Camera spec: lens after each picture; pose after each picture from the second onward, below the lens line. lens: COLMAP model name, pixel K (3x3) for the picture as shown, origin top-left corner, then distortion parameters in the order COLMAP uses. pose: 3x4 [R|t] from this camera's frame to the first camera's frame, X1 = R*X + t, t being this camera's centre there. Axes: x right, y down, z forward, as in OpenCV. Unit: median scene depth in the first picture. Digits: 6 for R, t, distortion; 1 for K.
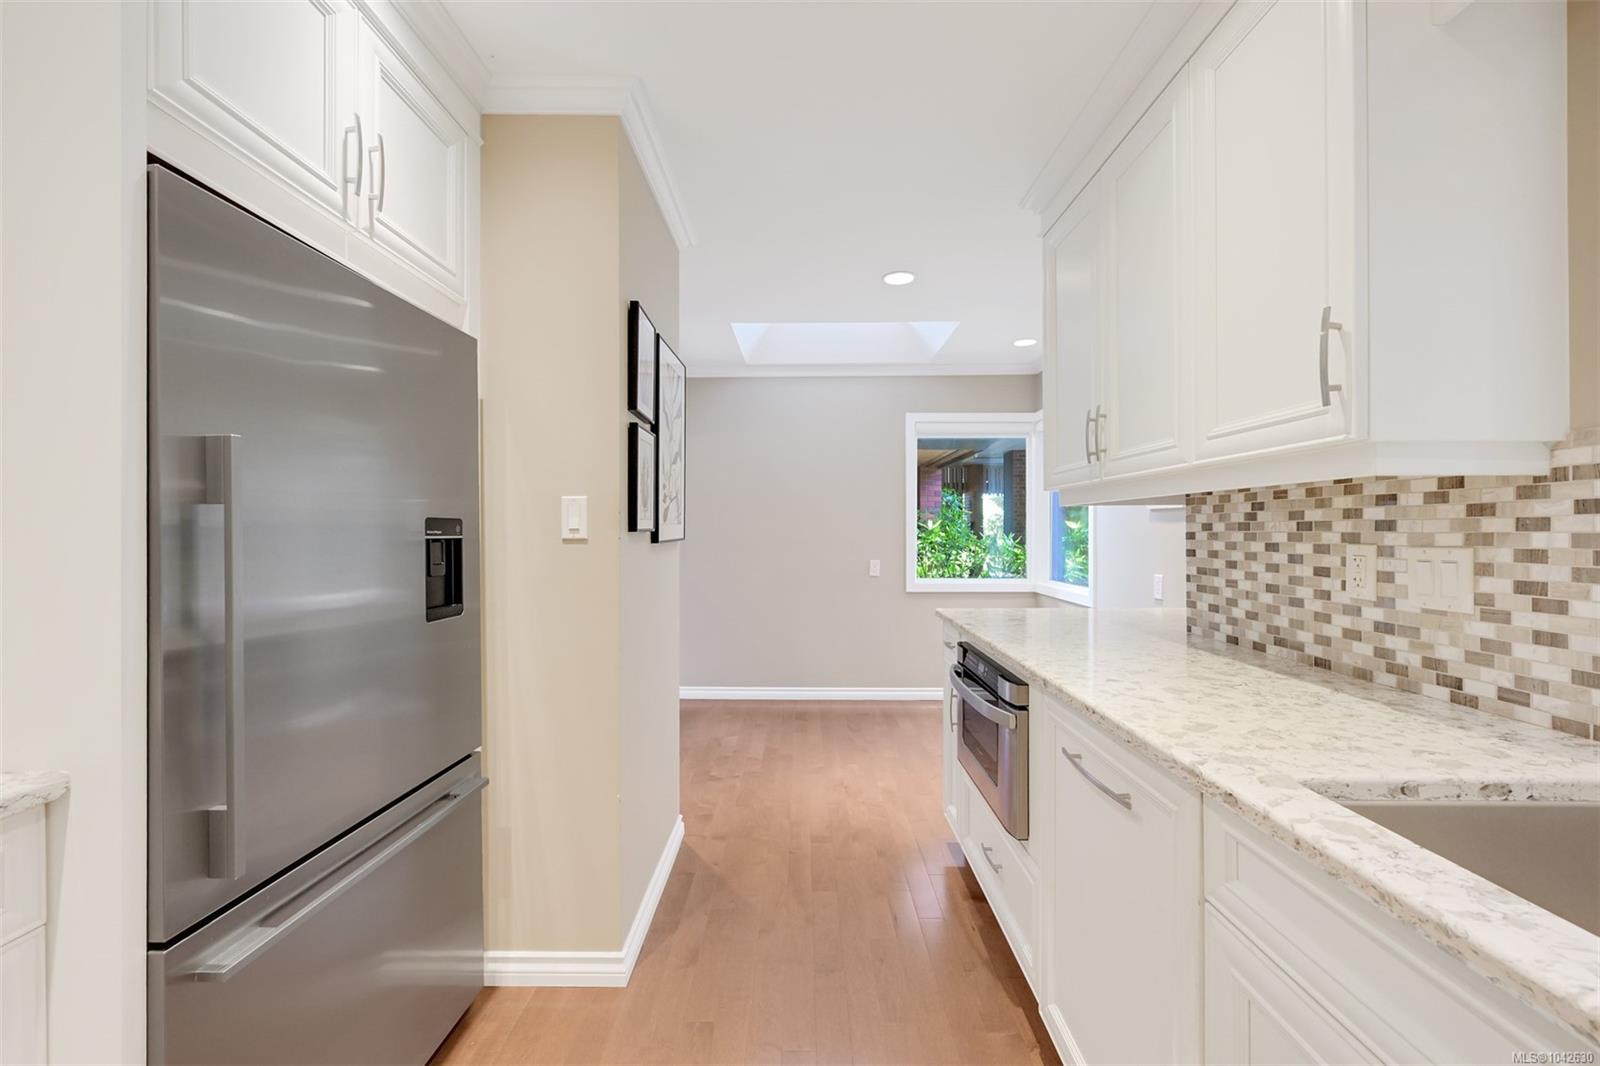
lens RADIAL K [[638.7, 0, 803.9], [0, 638.7, 528.1], [0, 0, 1]] dist [-0.000902, 0.001104]
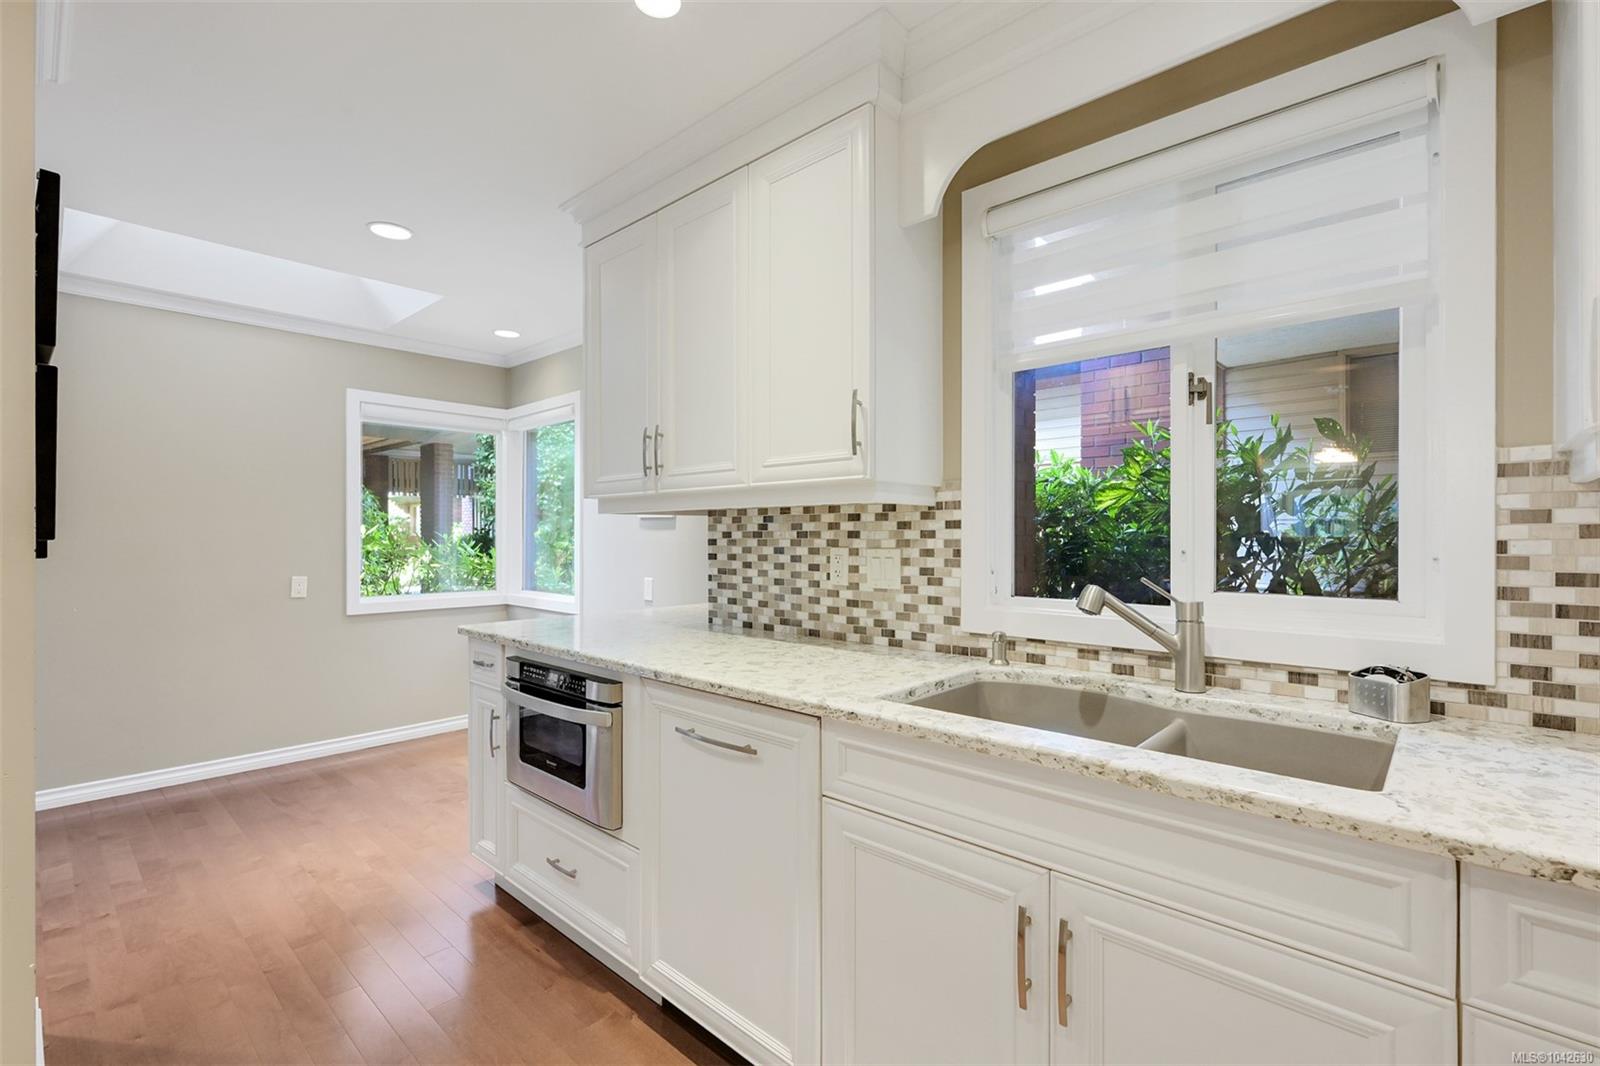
lens RADIAL K [[710.7, 0, 802.7], [0, 710.7, 536.3], [0, 0, 1]] dist [0.001105, 0.000323]
pose [[0.673983, 0.000099, 0.738747, -0.366748], [-0.002455, 0.999995, 0.002106, -0.003005], [-0.738743, -0.003232, 0.673979, -0.027341]]
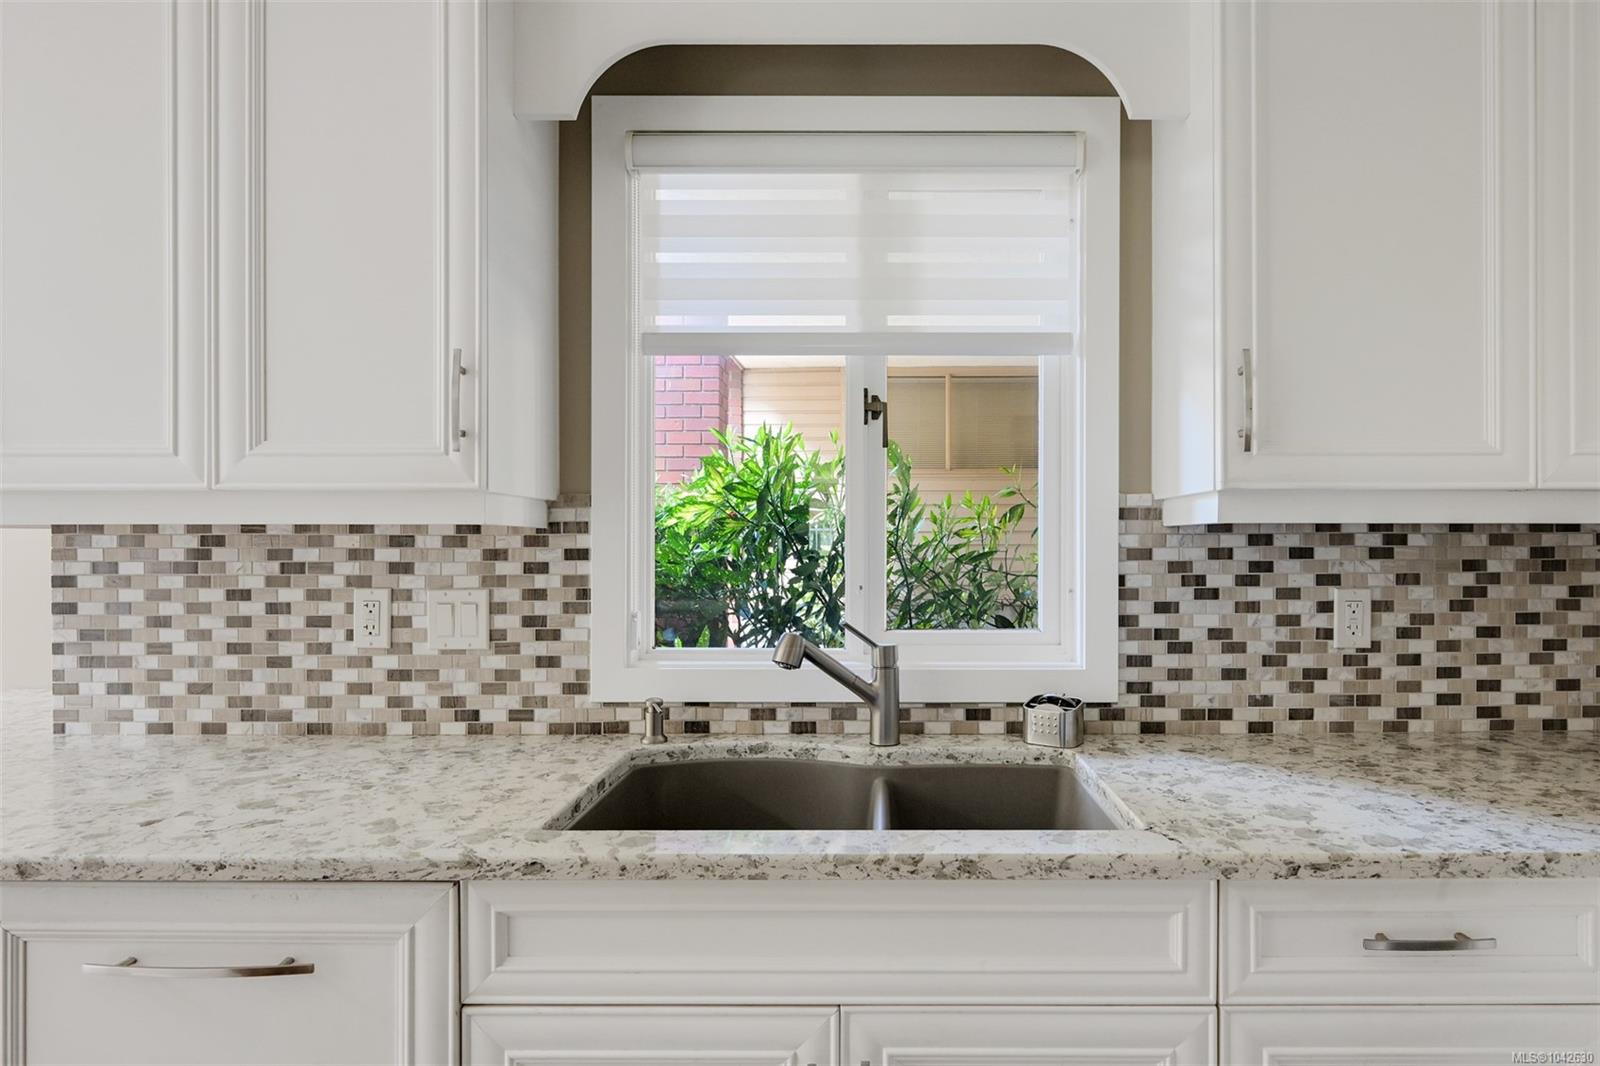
lens RADIAL K [[870.1, 0, 878.6], [0, 870.1, 549.3], [0, 0, 1]] dist [-0.000177, -0.001104]
pose [[-0.000750, -0.005275, 0.999986, -0.364636], [-0.003731, 0.999979, 0.005272, -0.038702], [-0.999993, -0.003727, -0.000770, 0.266330]]
